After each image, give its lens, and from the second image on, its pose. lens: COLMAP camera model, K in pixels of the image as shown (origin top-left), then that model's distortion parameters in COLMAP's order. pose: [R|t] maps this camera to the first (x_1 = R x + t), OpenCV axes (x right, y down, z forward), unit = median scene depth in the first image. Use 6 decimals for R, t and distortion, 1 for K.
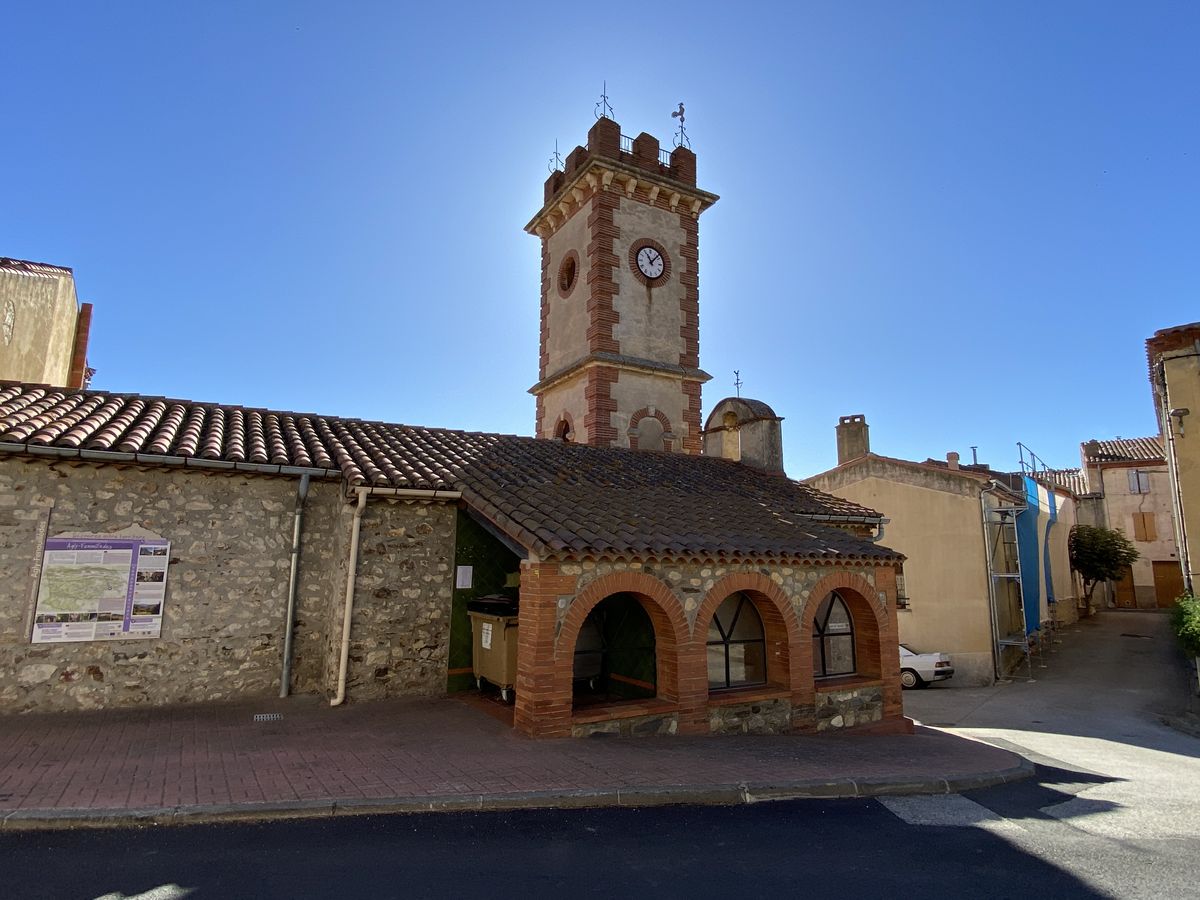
lens RADIAL K [[675.6, 0, 589.0], [0, 675.6, 439.5], [0, 0, 1]] dist [-0.023349, -0.007842]
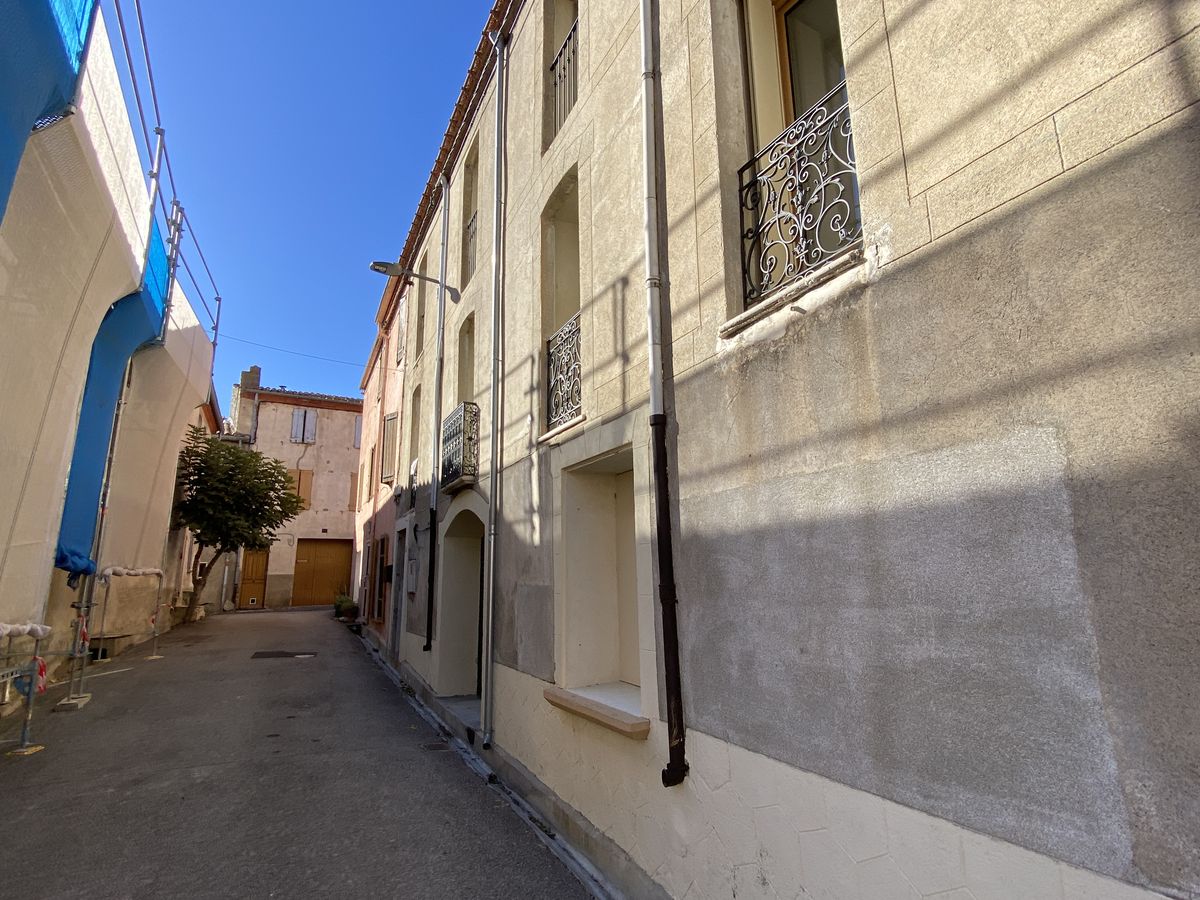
lens RADIAL K [[613.3, 0, 594.6], [0, 613.3, 443.9], [0, 0, 1]] dist [-0.004816, -0.000325]
pose [[0.366568, 0.182079, 0.912401, 0.353356], [-0.143665, 0.979979, -0.137846, 0.130318], [-0.919232, -0.080550, 0.385387, 0.465609]]
